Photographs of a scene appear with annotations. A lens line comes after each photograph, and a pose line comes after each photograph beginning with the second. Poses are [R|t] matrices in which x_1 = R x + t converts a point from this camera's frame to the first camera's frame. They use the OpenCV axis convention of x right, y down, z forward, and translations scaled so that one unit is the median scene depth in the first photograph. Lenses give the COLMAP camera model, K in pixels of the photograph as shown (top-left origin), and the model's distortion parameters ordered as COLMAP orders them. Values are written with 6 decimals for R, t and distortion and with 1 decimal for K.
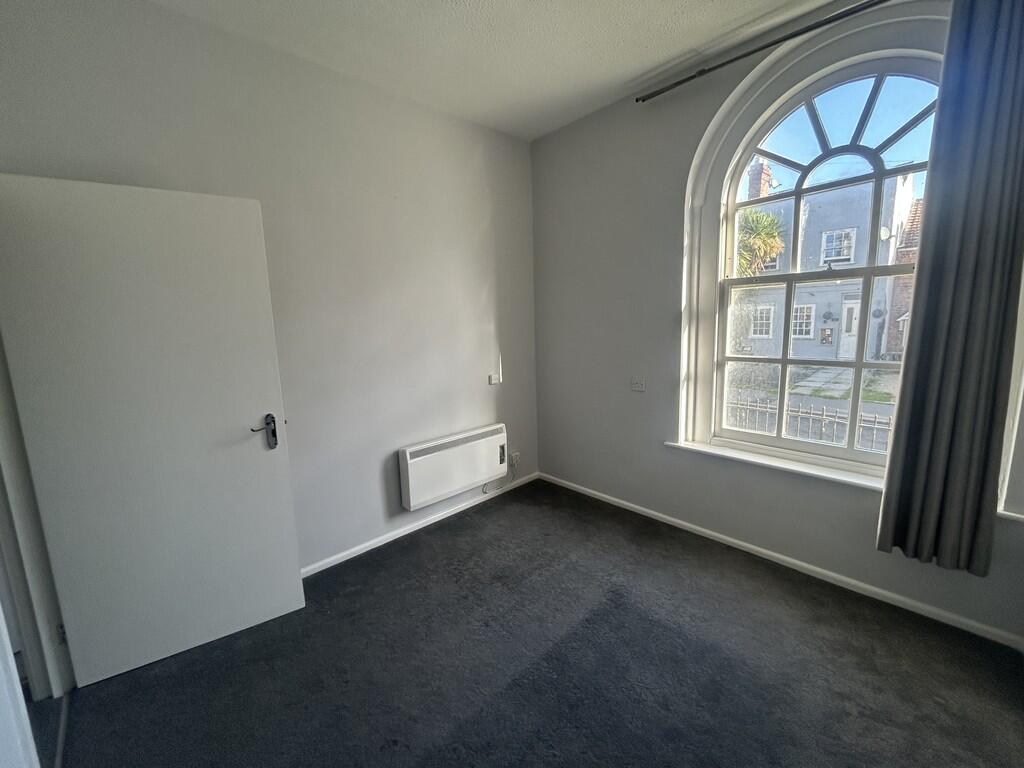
lens RADIAL K [[417.9, 0, 511.6], [0, 417.9, 380.4], [0, 0, 1]] dist [0.000975, -0.000683]
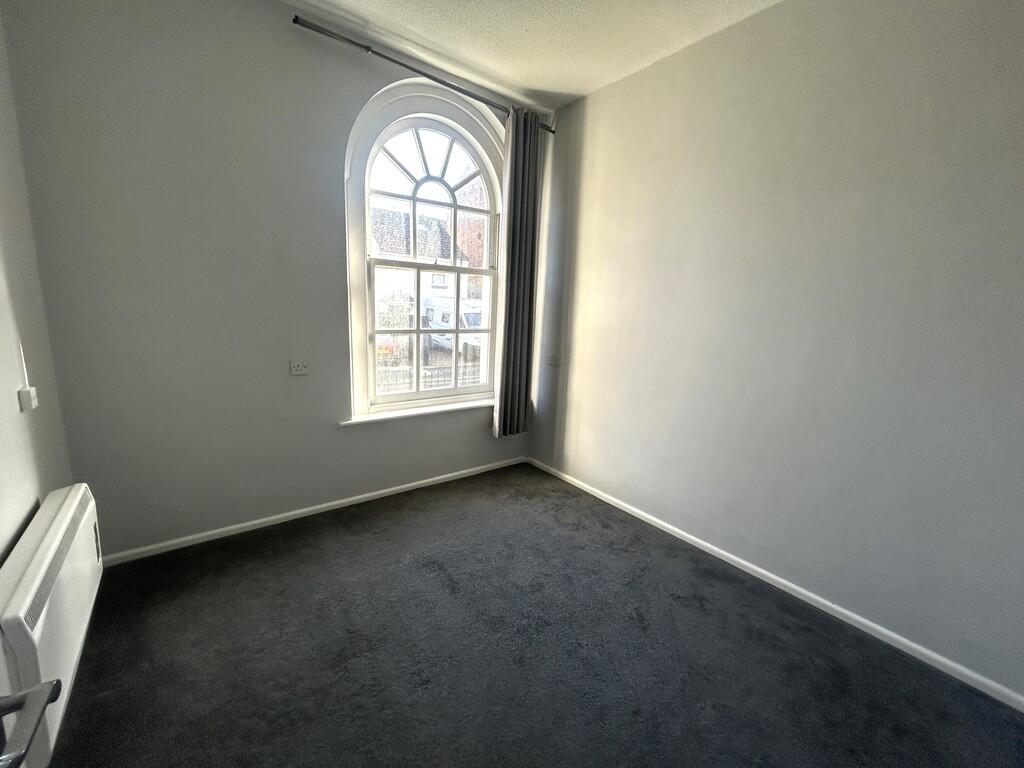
lens RADIAL K [[417.9, 0, 511.6], [0, 417.9, 380.4], [0, 0, 1]] dist [0.000975, -0.000683]
pose [[0.085870, -0.138919, 0.986574, -0.616964], [0.107540, 0.985738, 0.129441, -0.032947], [-0.990485, 0.094981, 0.099585, 0.612416]]
